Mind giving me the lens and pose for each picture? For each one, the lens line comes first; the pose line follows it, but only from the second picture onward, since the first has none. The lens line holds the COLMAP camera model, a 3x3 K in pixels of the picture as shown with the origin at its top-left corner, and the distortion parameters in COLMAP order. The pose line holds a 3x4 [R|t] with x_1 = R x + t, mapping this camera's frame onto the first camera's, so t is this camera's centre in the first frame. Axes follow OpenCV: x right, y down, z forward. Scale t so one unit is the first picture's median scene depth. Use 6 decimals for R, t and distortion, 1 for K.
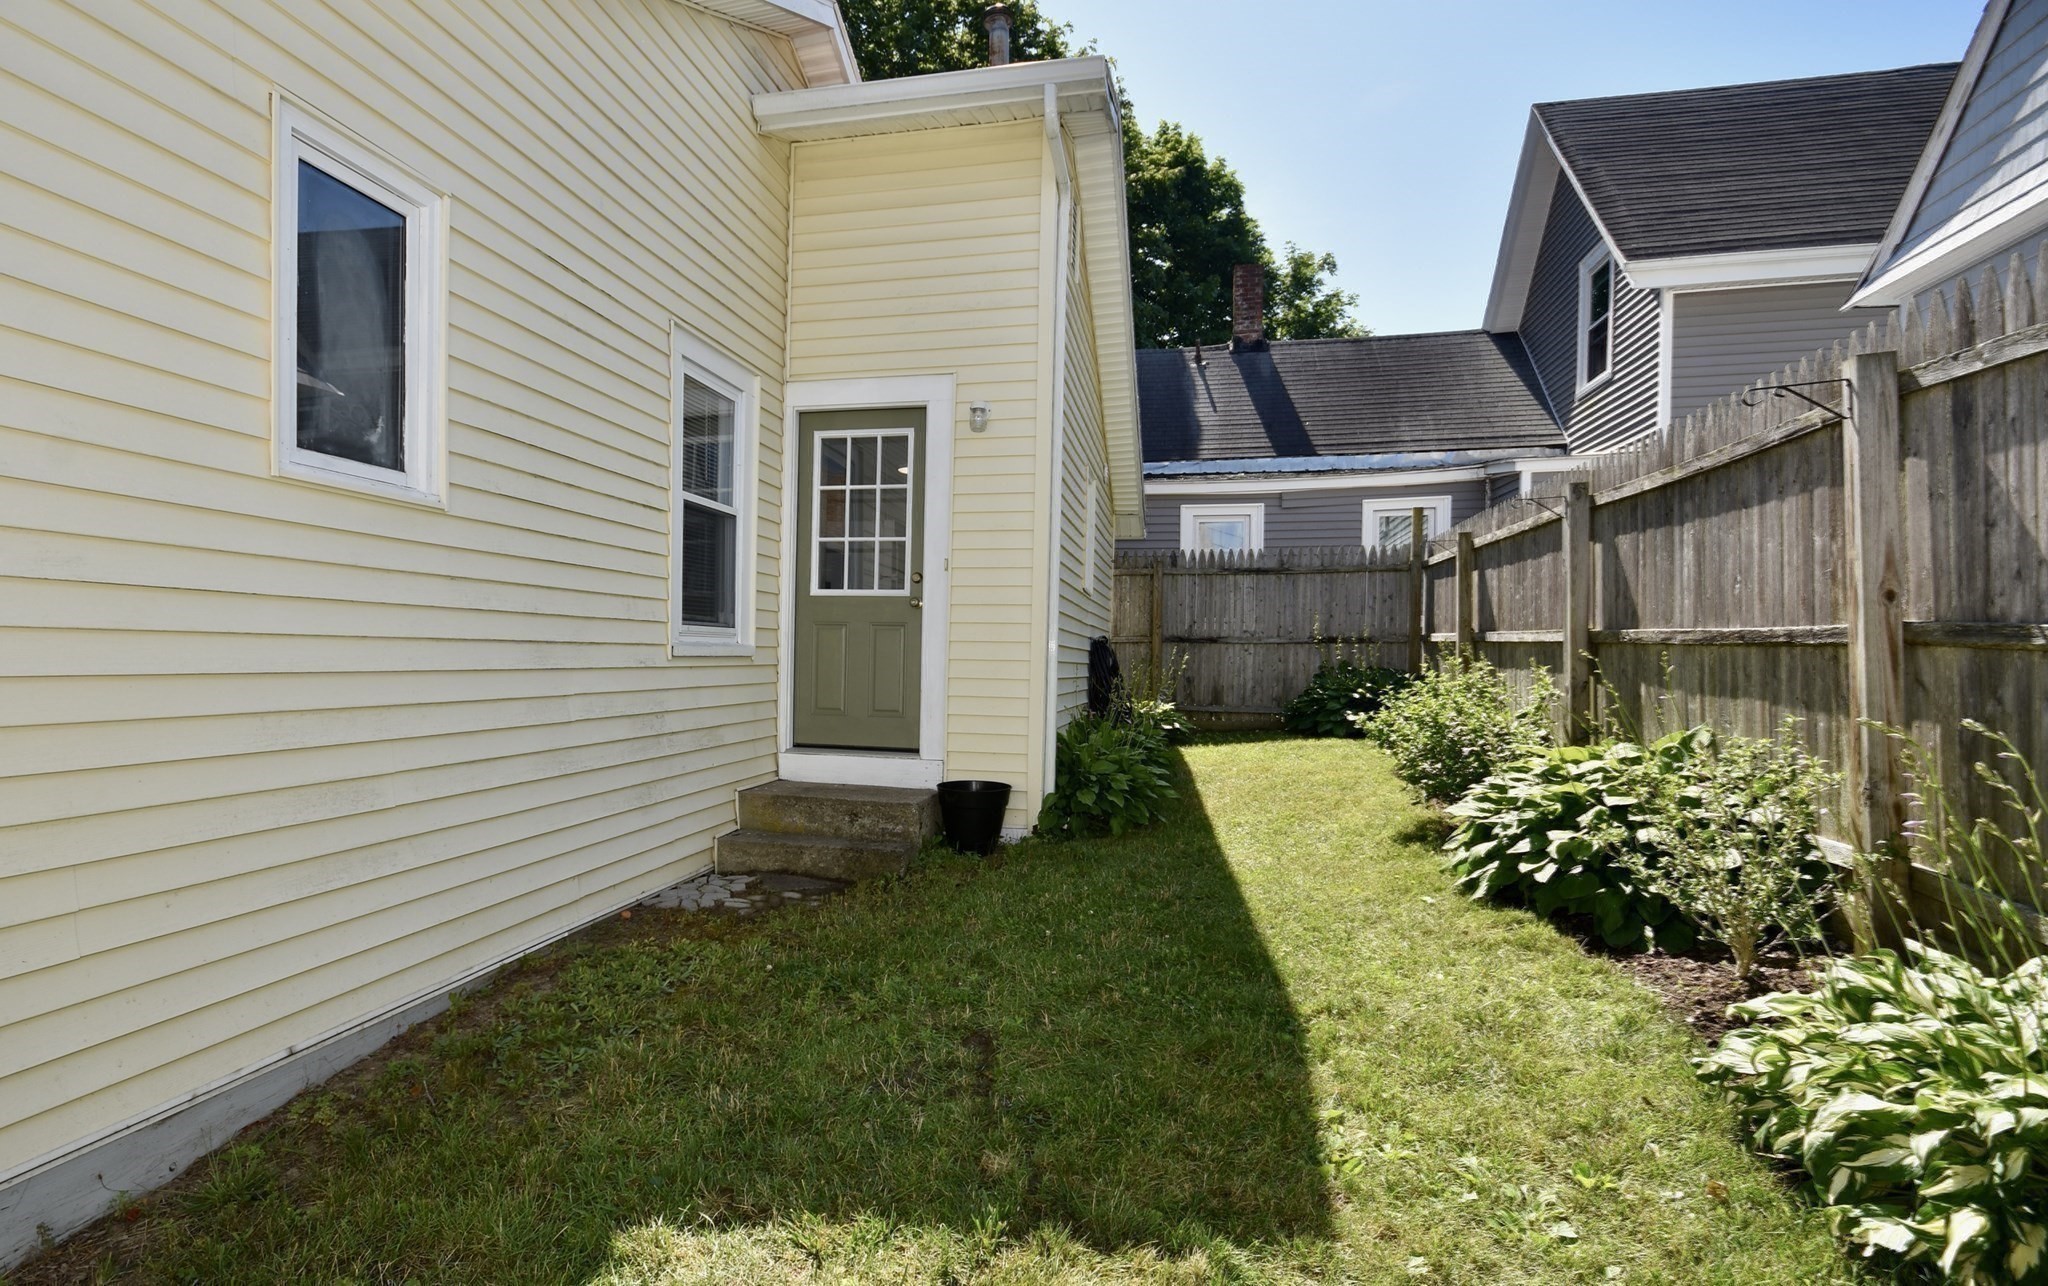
lens RADIAL K [[875.1, 0, 1024.0], [0, 875.1, 643.0], [0, 0, 1]] dist [0.000151, 0.000013]
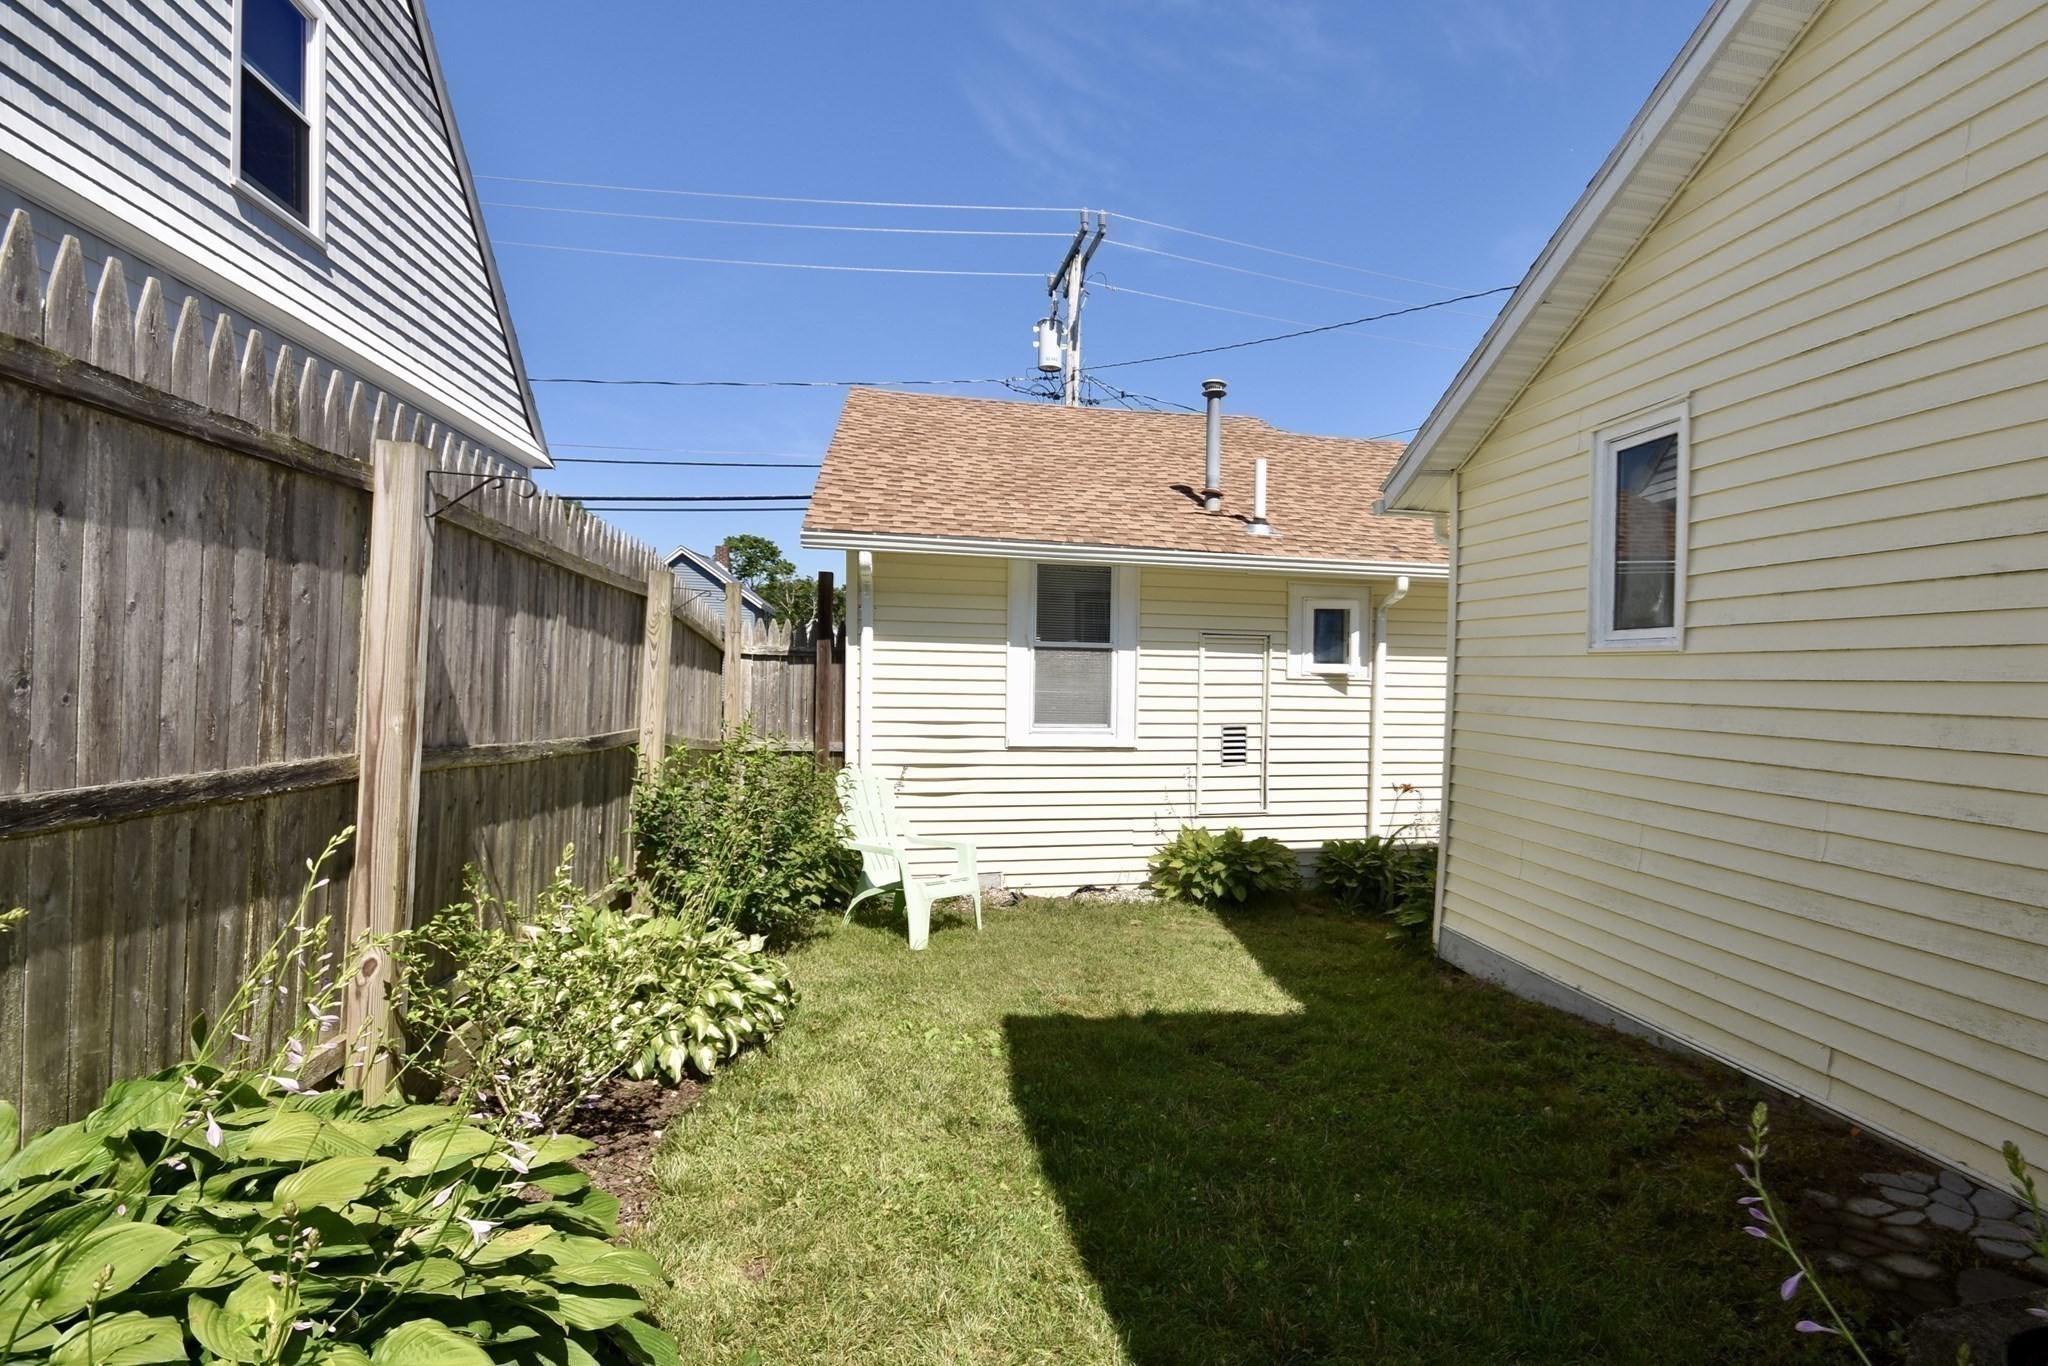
lens RADIAL K [[911.2, 0, 1024.0], [0, 911.2, 683.0], [0, 0, 1]] dist [-0.000229, 0.000026]
pose [[-0.951693, -0.012335, -0.306803, 0.655999], [-0.009922, 0.999906, -0.009423, -0.091320], [0.306890, -0.005924, -0.951727, 2.062794]]
